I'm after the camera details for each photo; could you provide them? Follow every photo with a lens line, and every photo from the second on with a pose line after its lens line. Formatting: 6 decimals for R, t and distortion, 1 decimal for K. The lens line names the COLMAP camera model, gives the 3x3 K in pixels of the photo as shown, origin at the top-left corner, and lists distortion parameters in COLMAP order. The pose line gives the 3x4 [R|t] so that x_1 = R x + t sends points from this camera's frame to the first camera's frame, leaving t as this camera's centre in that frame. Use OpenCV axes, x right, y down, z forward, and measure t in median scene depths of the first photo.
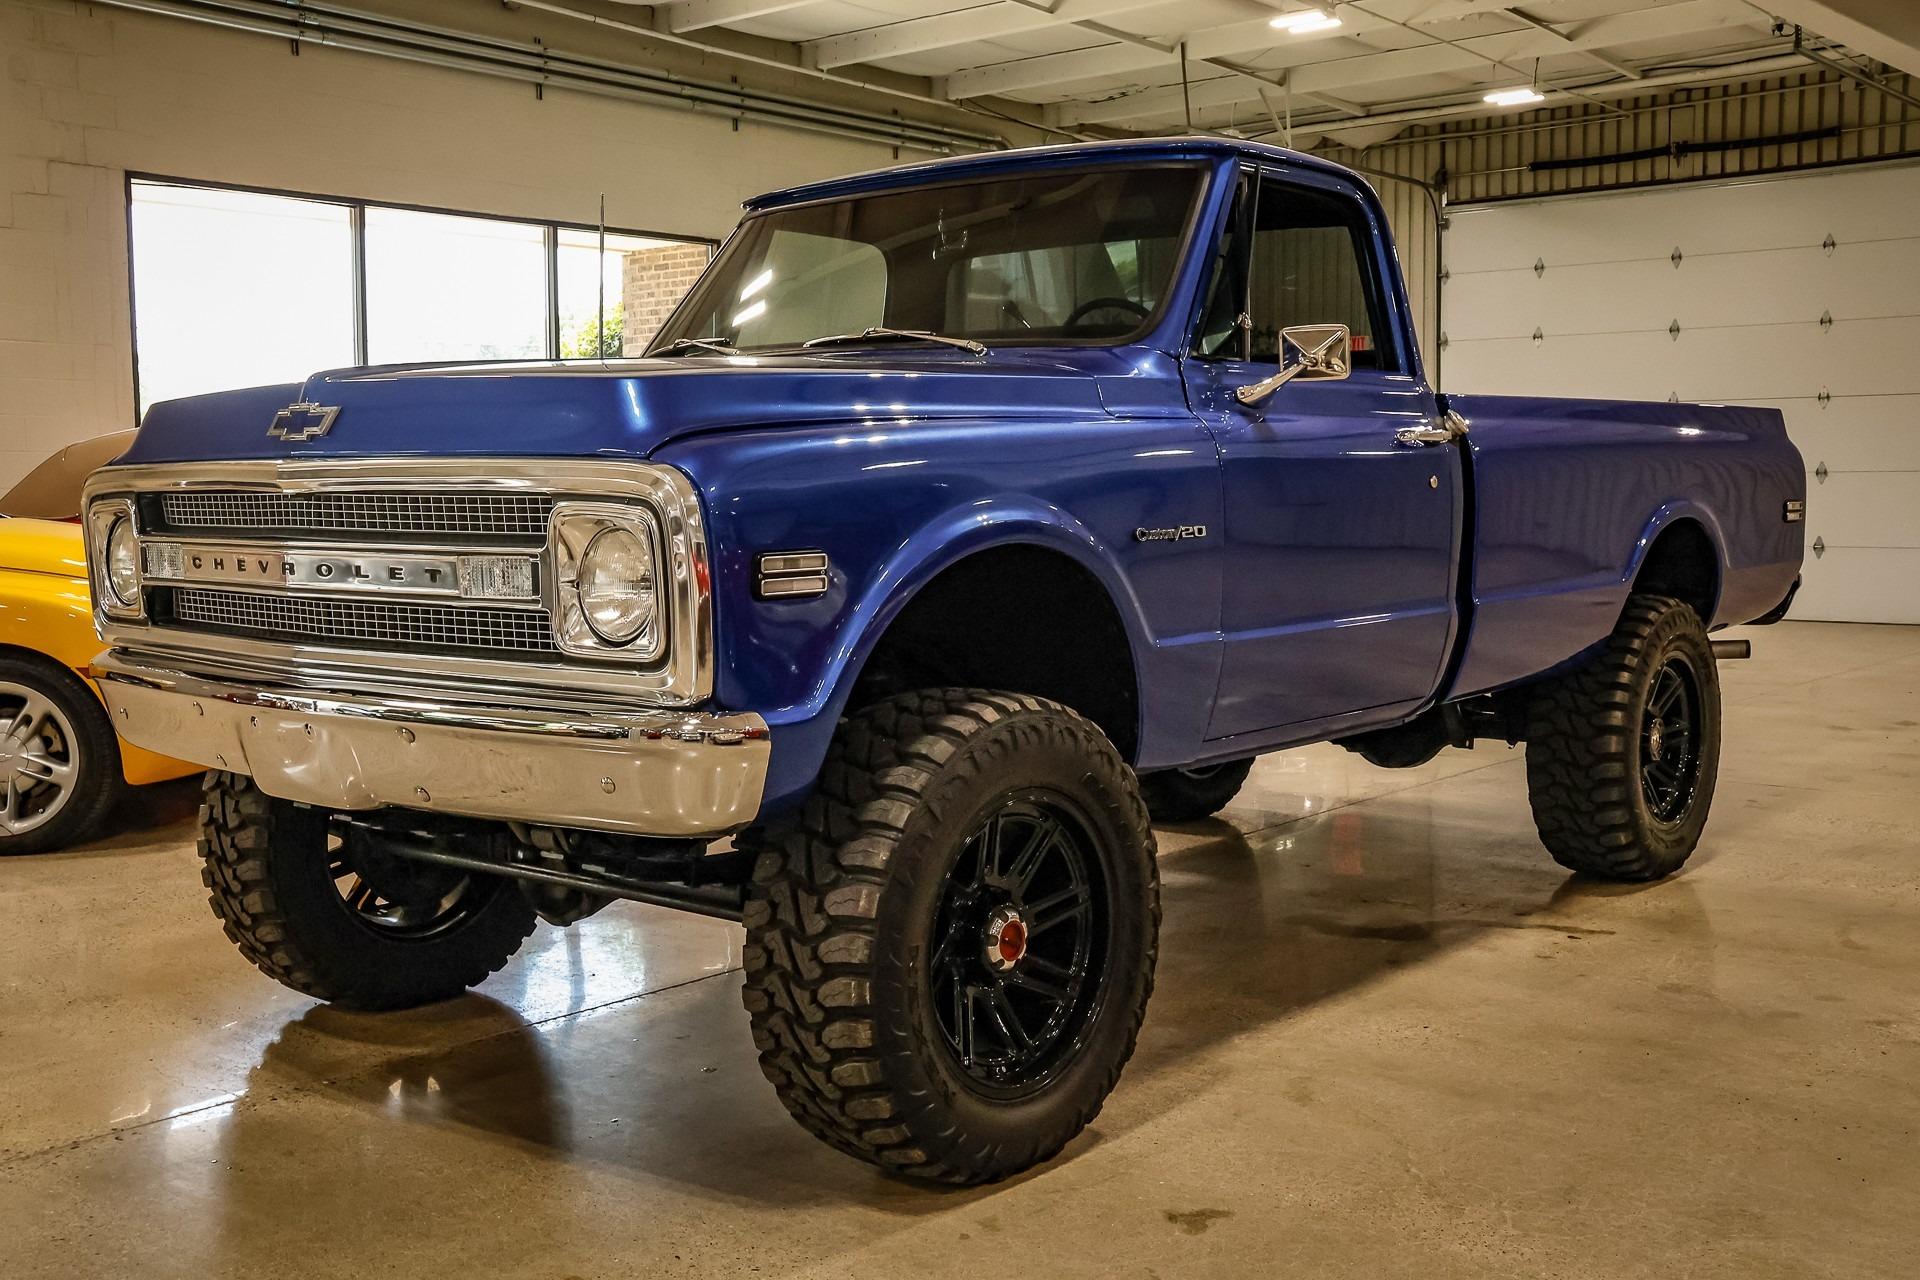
lens RADIAL K [[1948.7, 0, 951.7], [0, 1948.7, 638.3], [0, 0, 1]] dist [-0.090650, 0.241479]
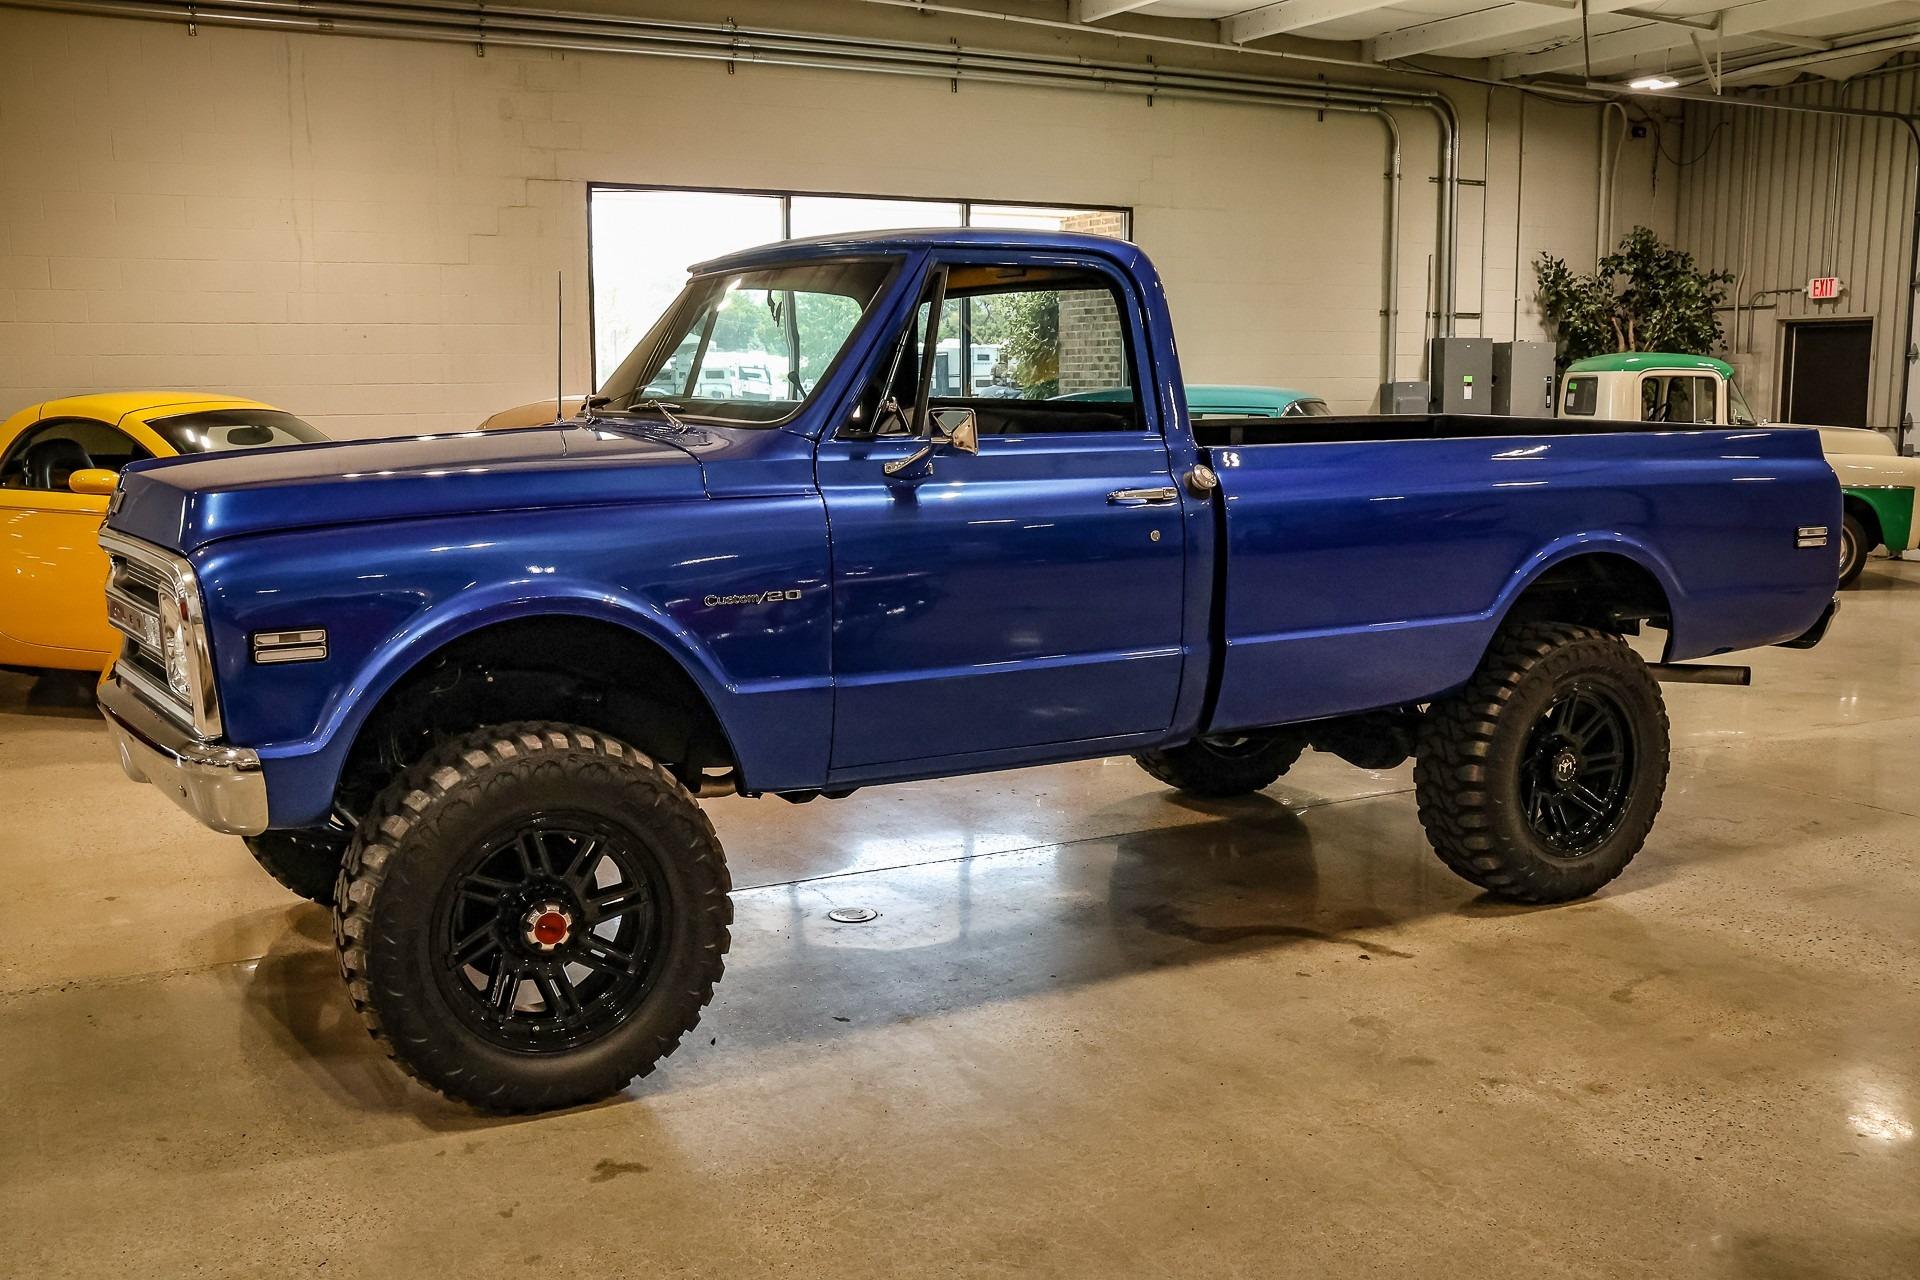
lens RADIAL K [[1802.0, 0, 950.1], [0, 1802.0, 637.4], [0, 0, 1]] dist [-0.110264, 0.192875]
pose [[0.934523, 0.053579, -0.351848, 0.429673], [-0.032069, 0.997259, 0.066684, -0.075359], [0.354456, -0.051034, 0.933679, 0.014044]]
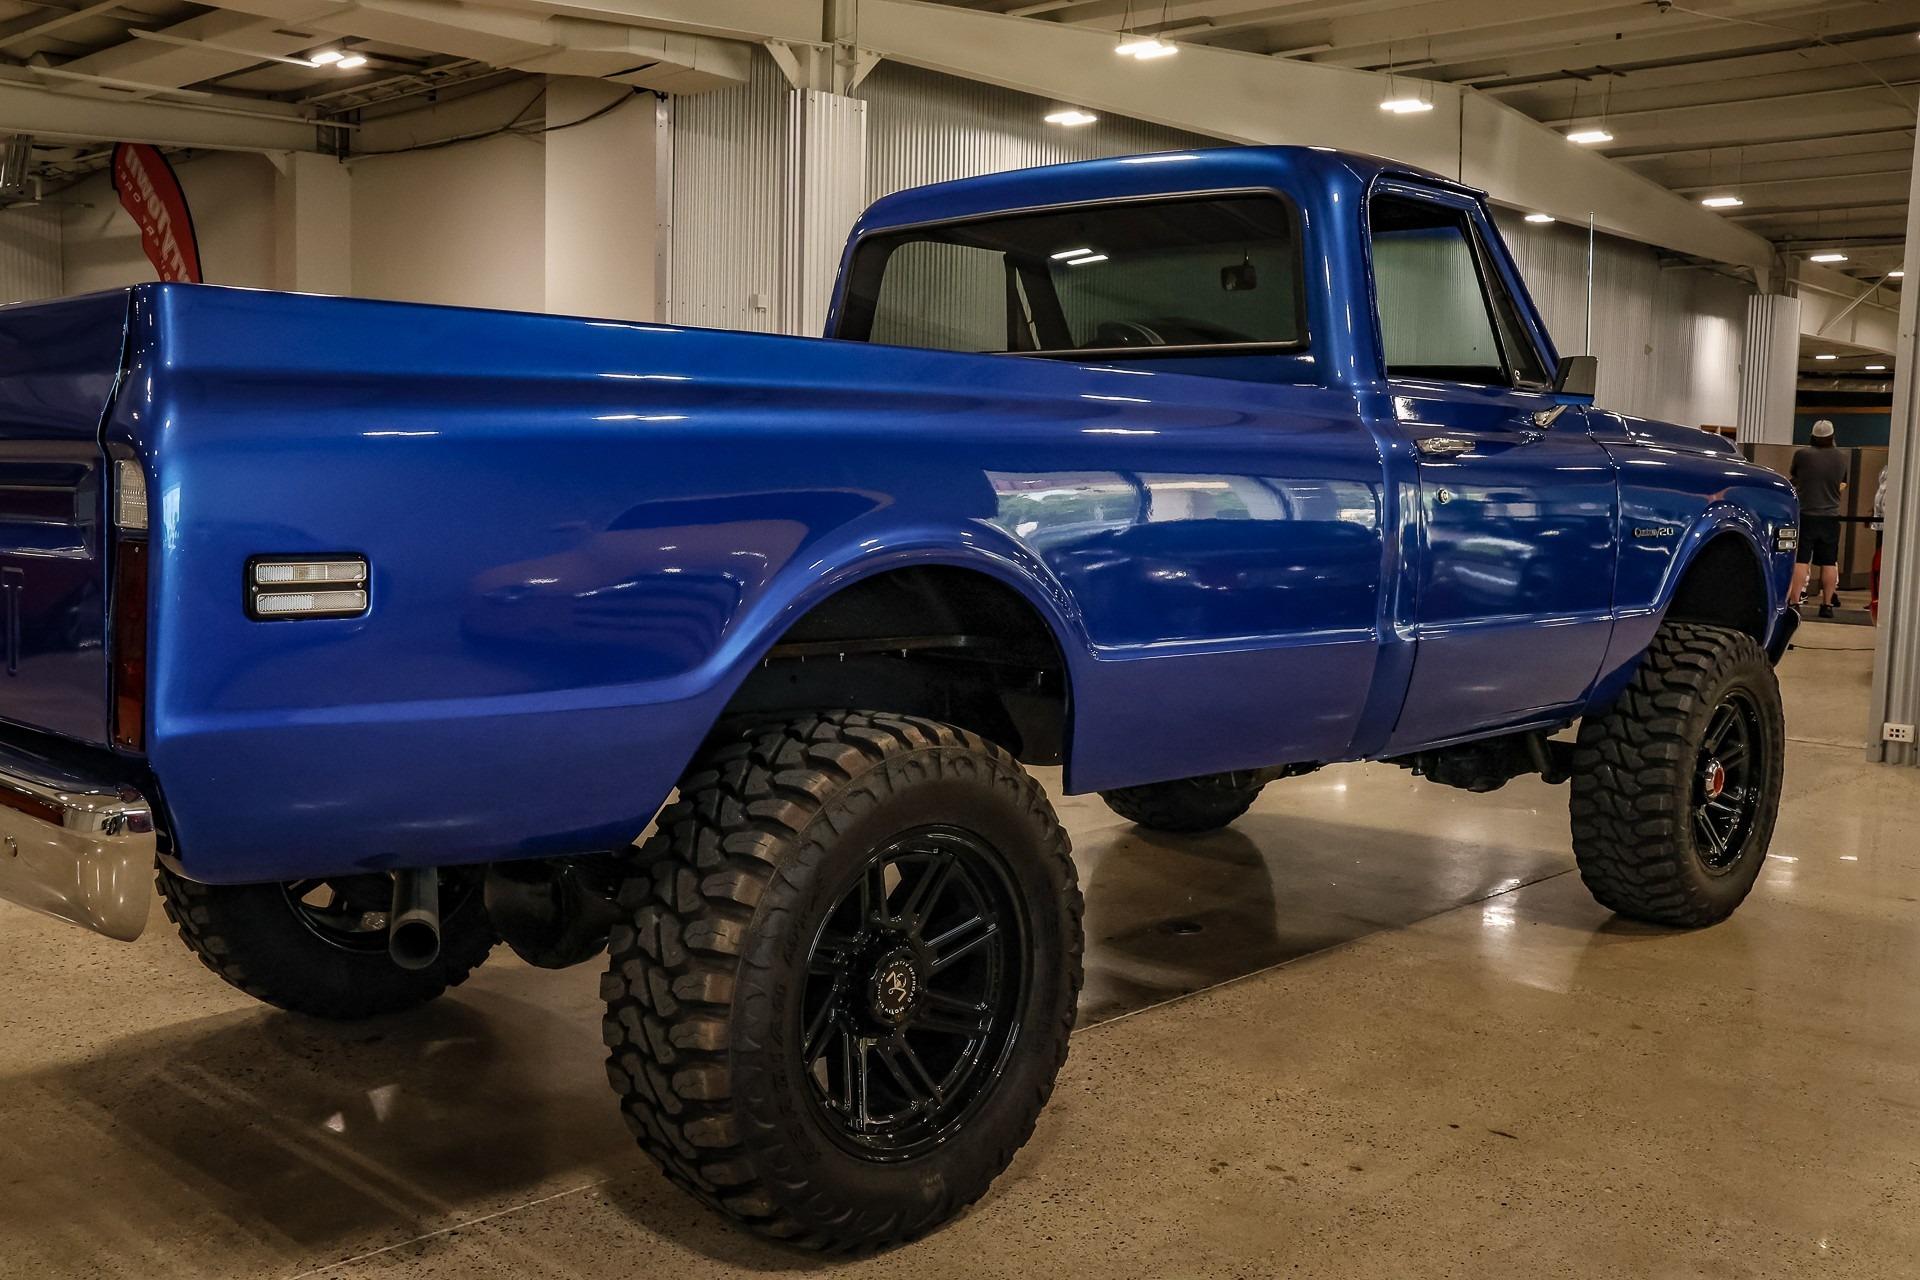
lens RADIAL K [[1860.3, 0, 955.5], [0, 1860.3, 656.2], [0, 0, 1]] dist [-0.098767, 0.183838]
pose [[-0.998113, -0.016203, 0.059229, 0.082577], [-0.005045, 0.982935, 0.183886, -0.165696], [-0.061198, 0.183240, -0.981162, 1.880573]]
